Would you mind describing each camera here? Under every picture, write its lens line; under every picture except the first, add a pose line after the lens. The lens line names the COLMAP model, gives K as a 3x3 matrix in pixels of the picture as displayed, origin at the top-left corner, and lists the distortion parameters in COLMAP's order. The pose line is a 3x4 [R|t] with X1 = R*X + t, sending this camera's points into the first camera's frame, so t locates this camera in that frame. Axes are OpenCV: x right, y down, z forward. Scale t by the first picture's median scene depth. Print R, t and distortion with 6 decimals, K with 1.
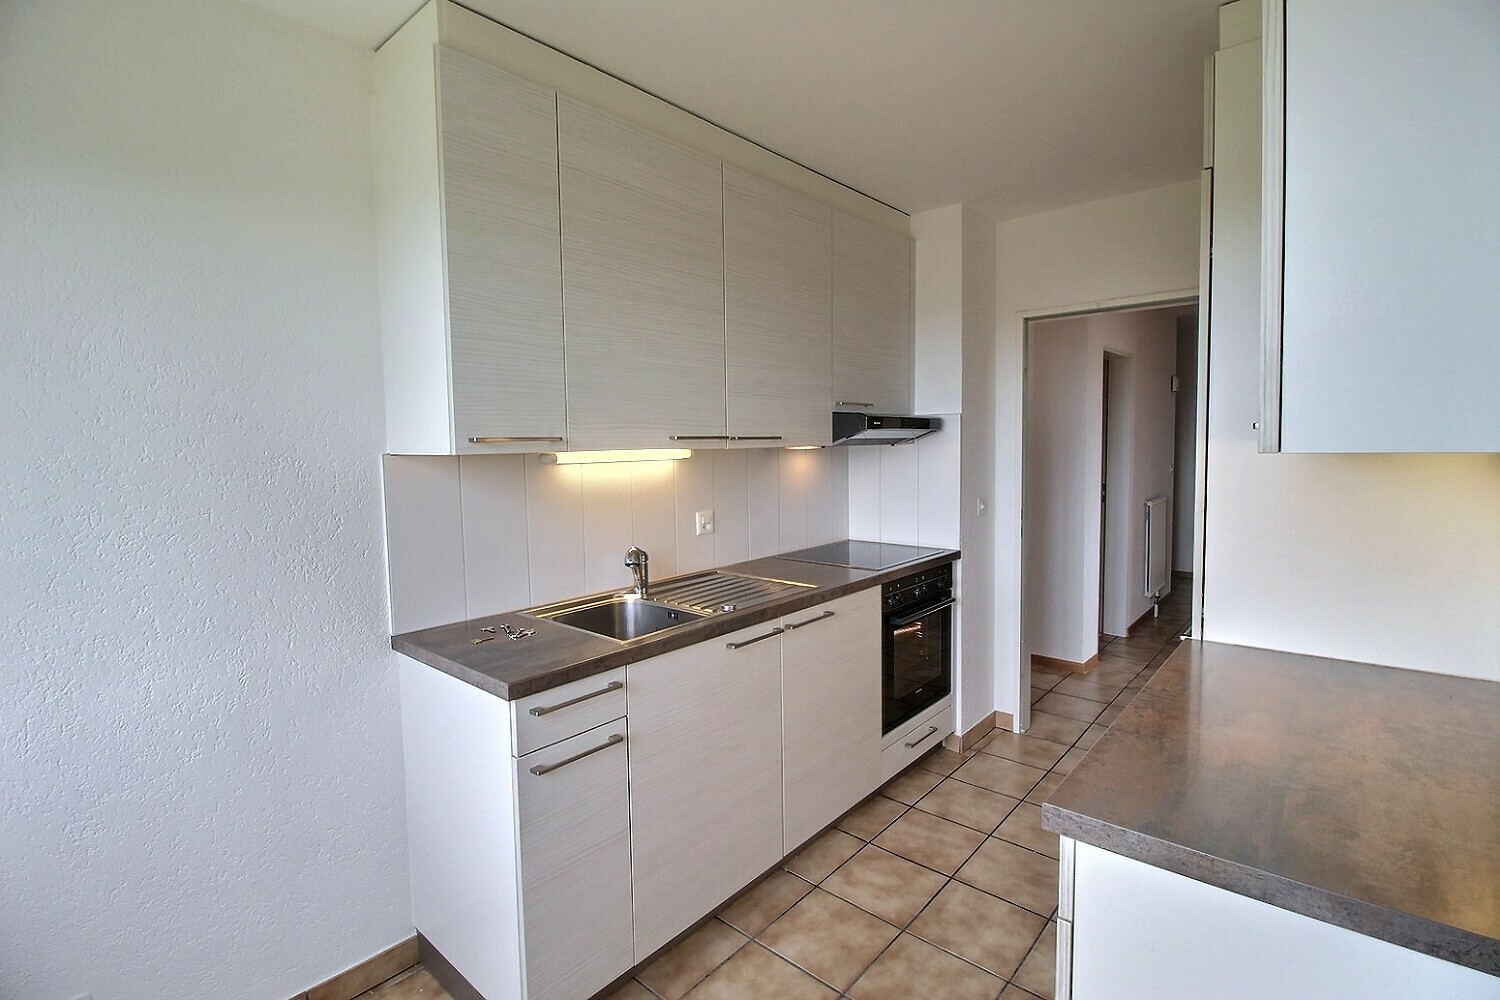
lens RADIAL K [[700.7, 0, 750.0], [0, 700.7, 500.0], [0, 0, 1]] dist [-0.000605, -0.000047]
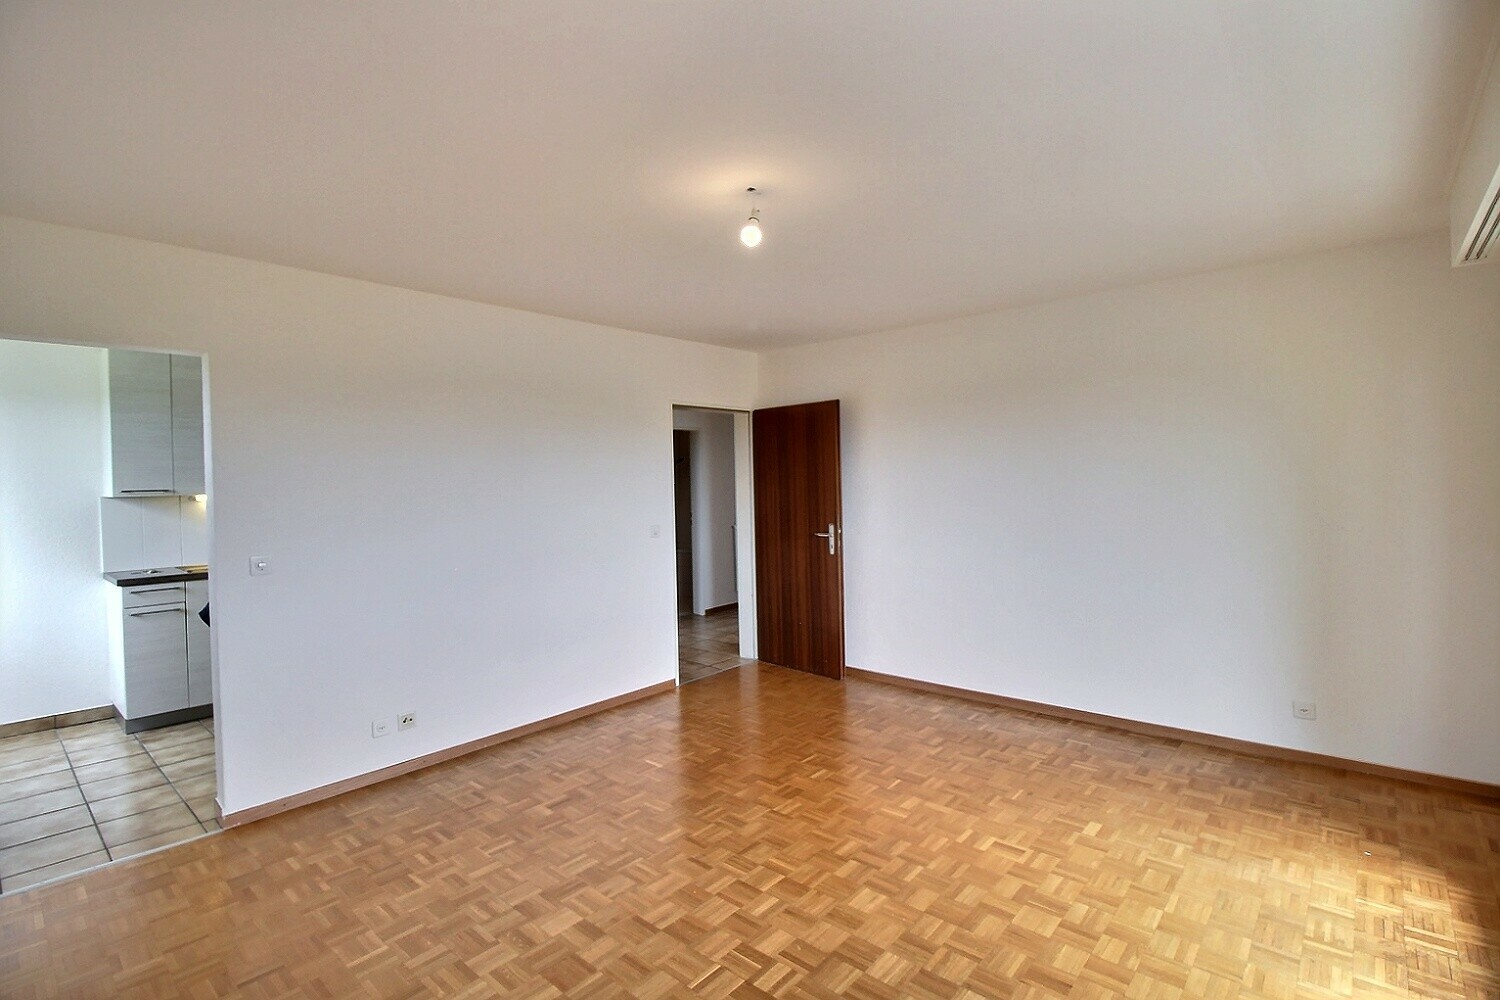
lens RADIAL K [[700.7, 0, 750.0], [0, 700.7, 500.0], [0, 0, 1]] dist [-0.000605, -0.000047]
pose [[0.999996, -0.000533, -0.002718, 1.734096], [0.000377, 0.998366, -0.057143, 0.086394], [0.002744, 0.057142, 0.998362, -1.417593]]
